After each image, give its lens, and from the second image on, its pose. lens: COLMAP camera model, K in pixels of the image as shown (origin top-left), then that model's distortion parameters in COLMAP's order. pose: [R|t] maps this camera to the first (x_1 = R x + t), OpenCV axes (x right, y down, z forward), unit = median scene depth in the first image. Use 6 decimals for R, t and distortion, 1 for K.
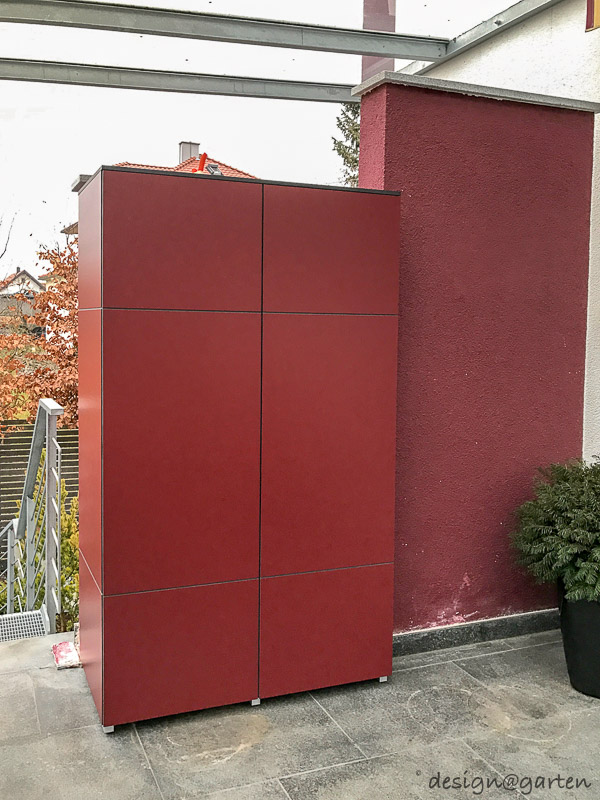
lens RADIAL K [[731.3, 0, 234.7], [0, 731.3, 410.0], [0, 0, 1]] dist [-0.032494, 0.047610]
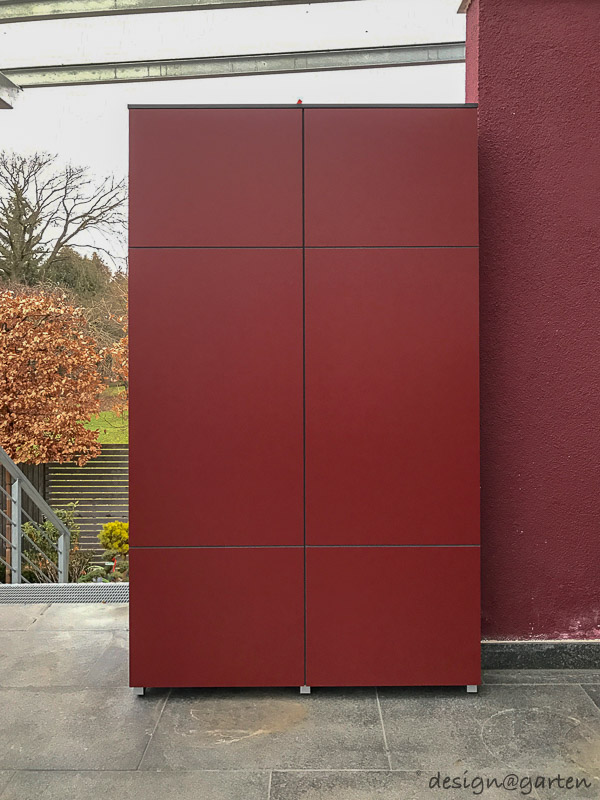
lens RADIAL K [[731.3, 0, 301.9], [0, 731.3, 391.7], [0, 0, 1]] dist [-0.032494, 0.047610]
pose [[0.936776, 0.003757, -0.349909, 0.323946], [-0.023886, 0.998297, -0.053228, 0.085287], [0.349113, 0.058221, 0.935270, 0.148819]]
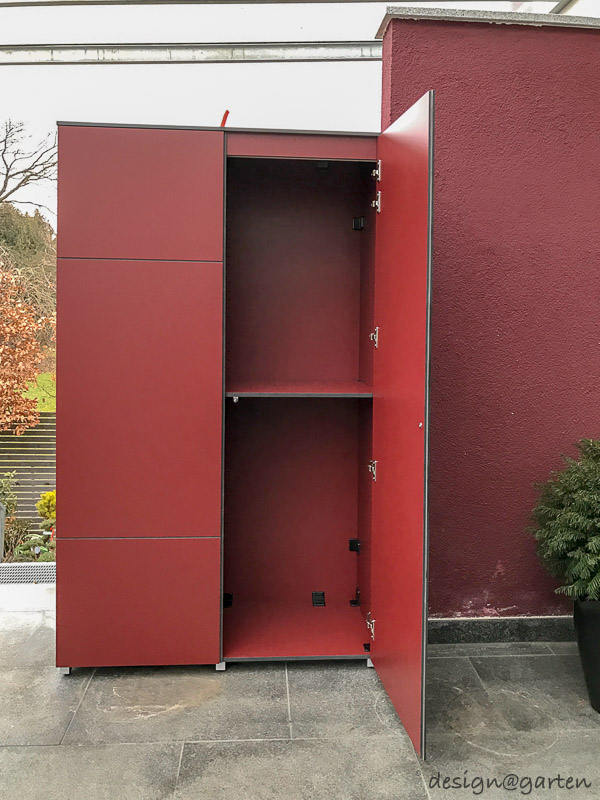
lens RADIAL K [[731.3, 0, 308.8], [0, 731.3, 381.1], [0, 0, 1]] dist [-0.032494, 0.047610]
pose [[0.961880, 0.029729, -0.271852, 0.382055], [-0.036582, 0.999127, -0.020176, 0.037269], [0.271015, 0.029352, 0.962128, 0.090753]]
